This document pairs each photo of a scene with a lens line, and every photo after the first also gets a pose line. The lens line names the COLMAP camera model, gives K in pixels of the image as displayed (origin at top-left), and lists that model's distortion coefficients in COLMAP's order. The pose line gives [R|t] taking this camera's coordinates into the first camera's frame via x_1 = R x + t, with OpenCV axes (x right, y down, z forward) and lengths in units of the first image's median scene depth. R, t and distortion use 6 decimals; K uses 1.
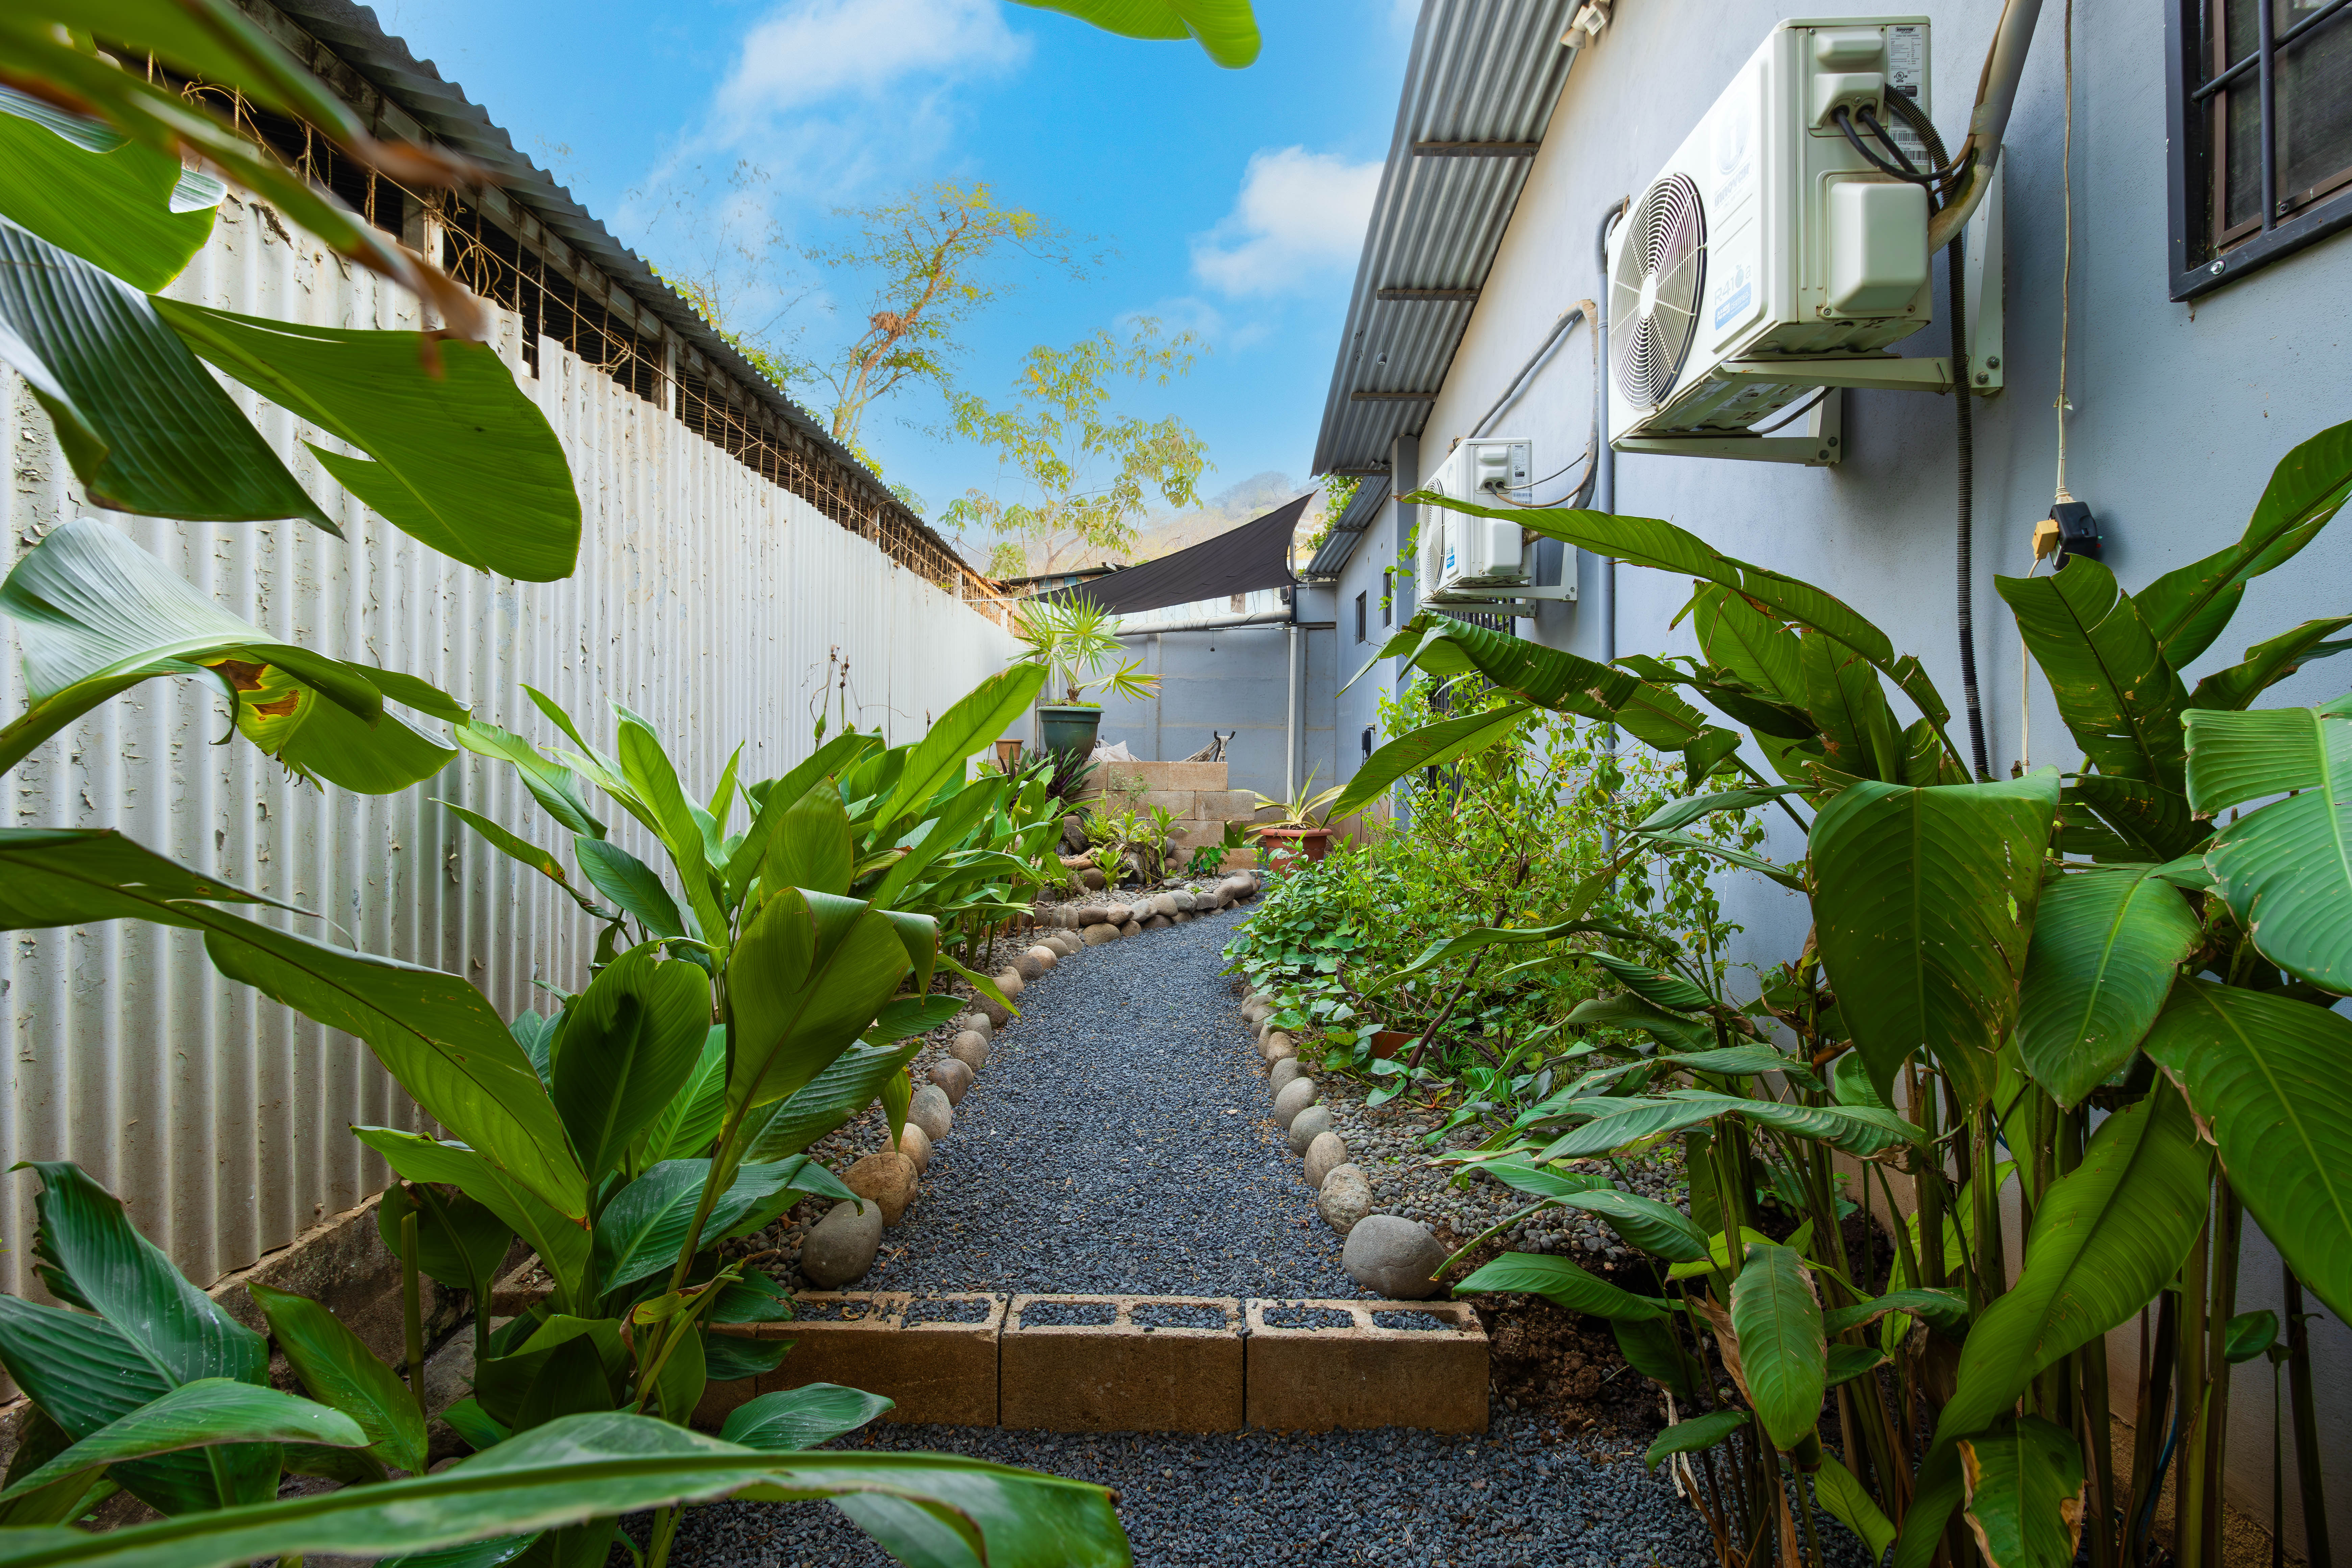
lens RADIAL K [[1084.1, 0, 1180.7], [0, 1084.1, 779.8], [0, 0, 1]] dist [0.001939, -0.000368]
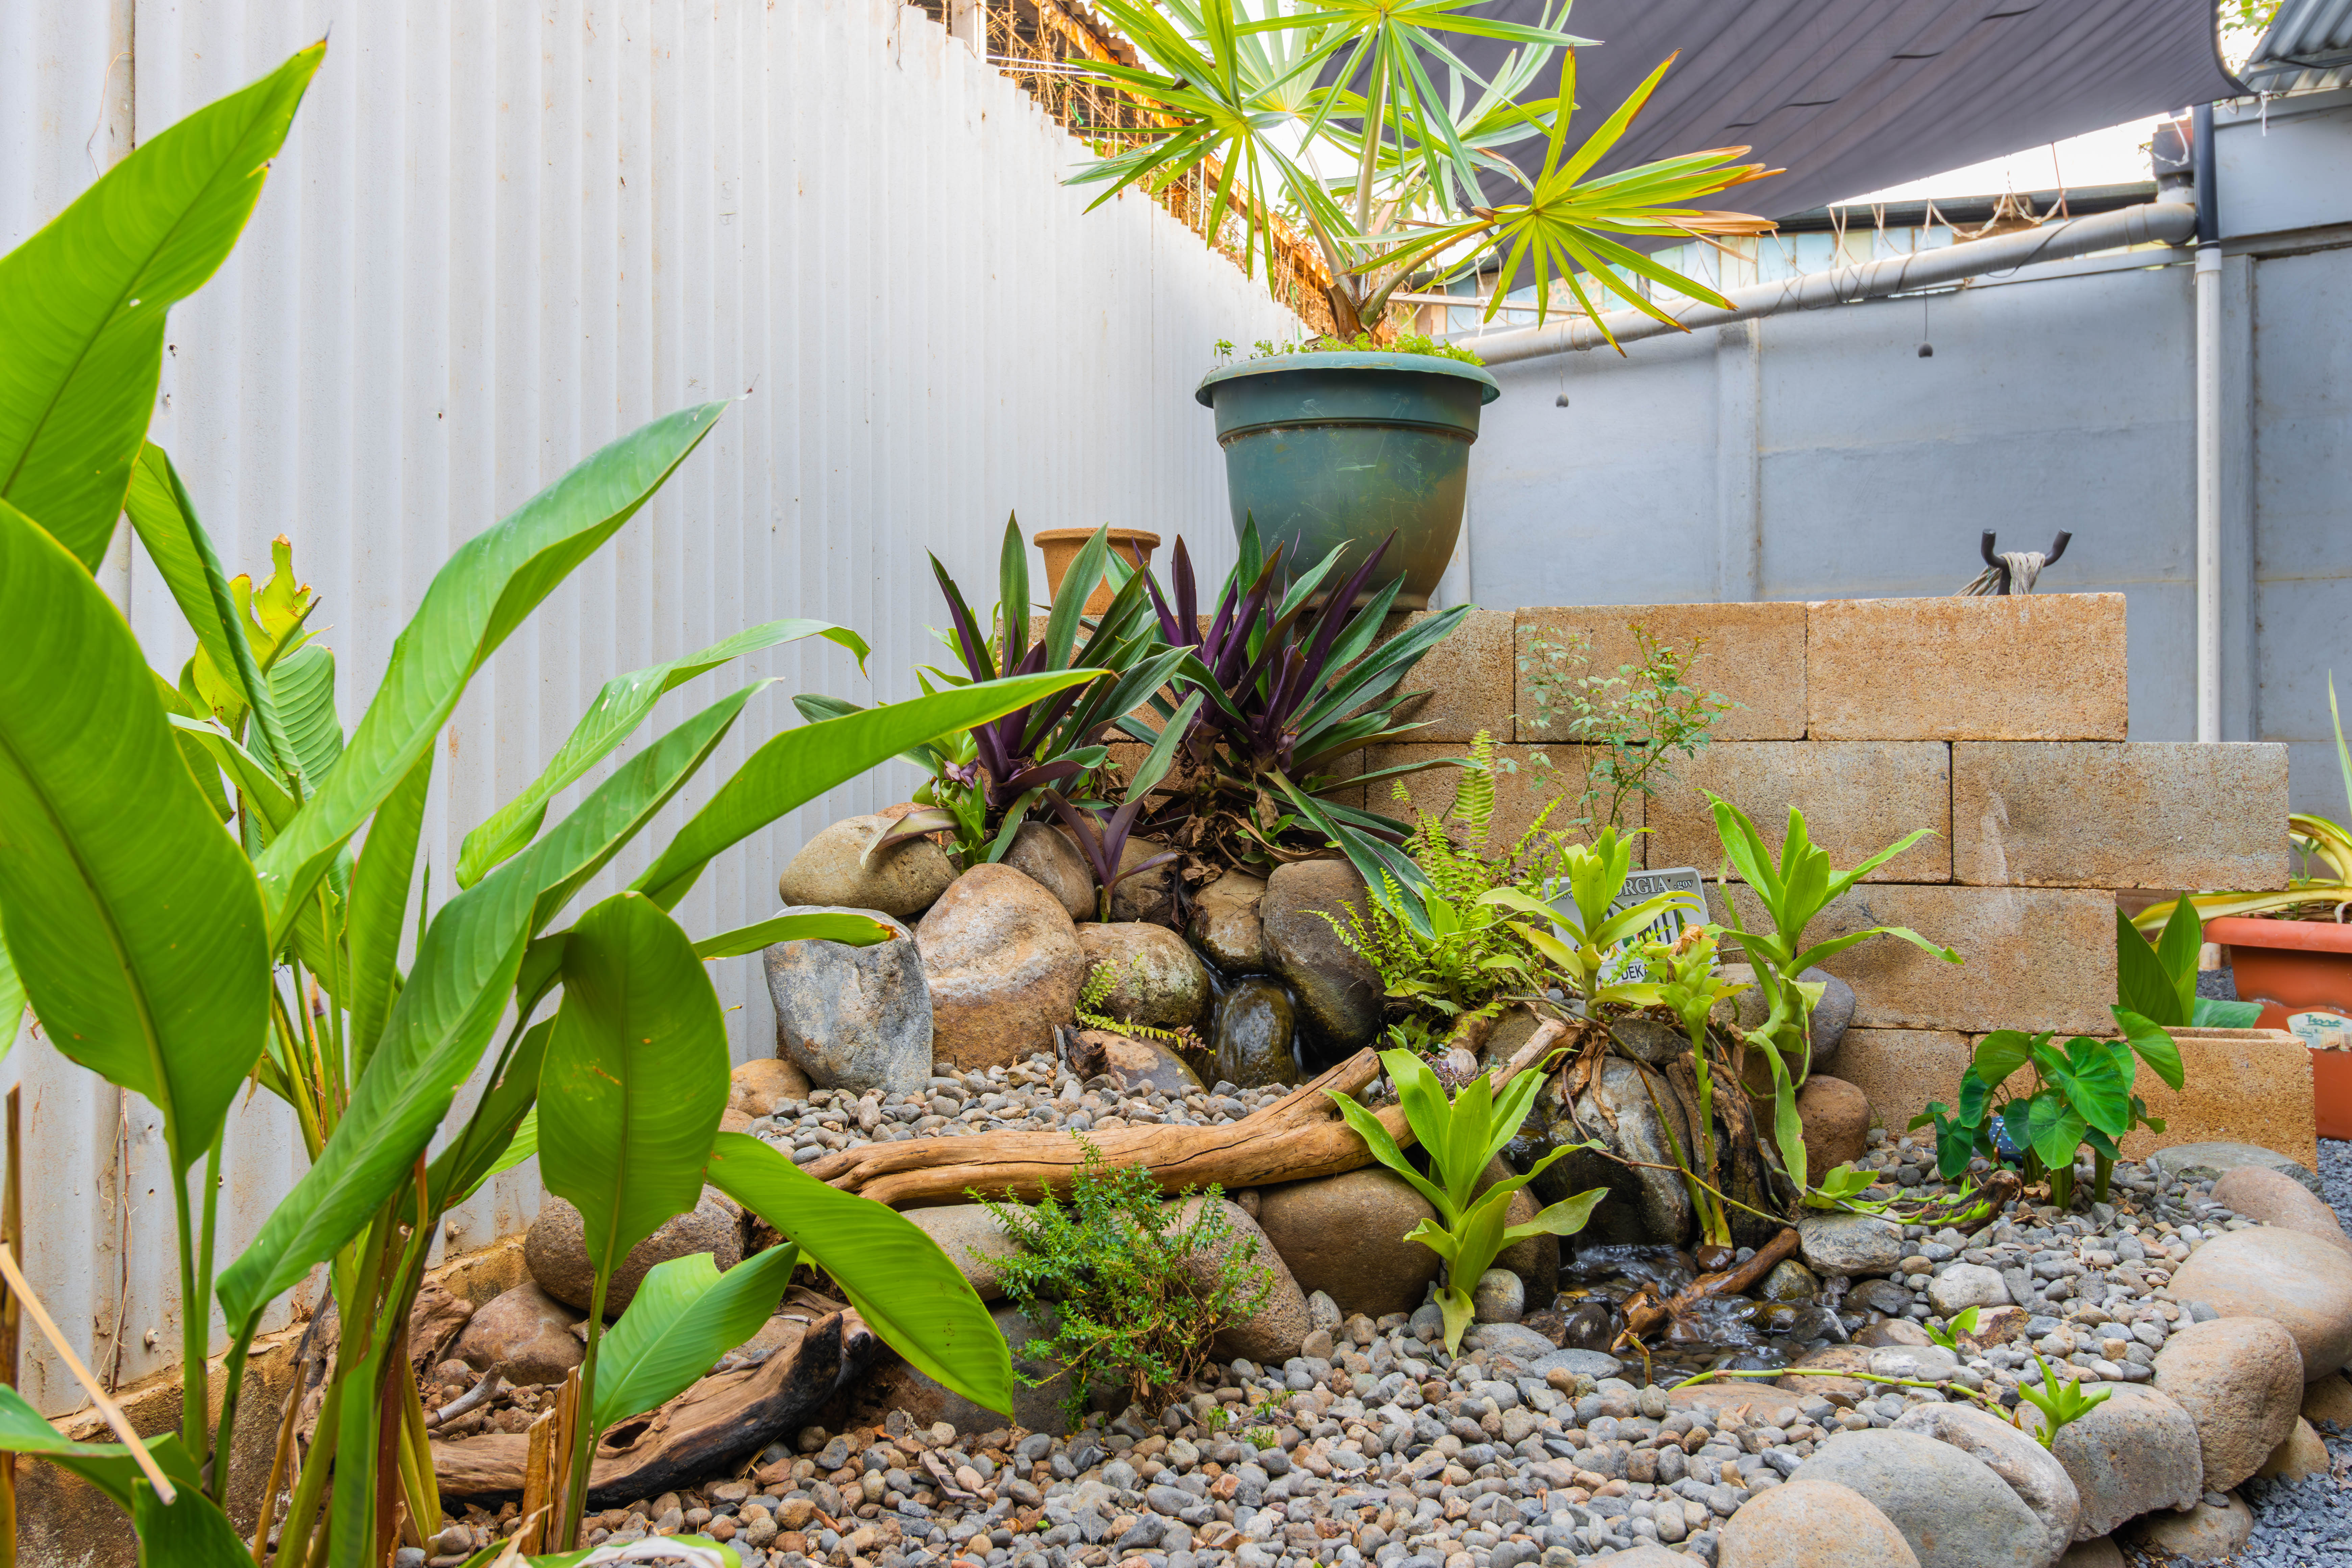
lens RADIAL K [[1862.9, 0, 1177.1], [0, 1862.9, 790.8], [0, 0, 1]] dist [-0.003648, -0.011071]
pose [[0.948624, -0.011946, -0.316181, -0.014504], [0.010509, 0.999925, -0.006251, 0.020998], [0.316232, 0.002607, 0.948678, 0.644177]]
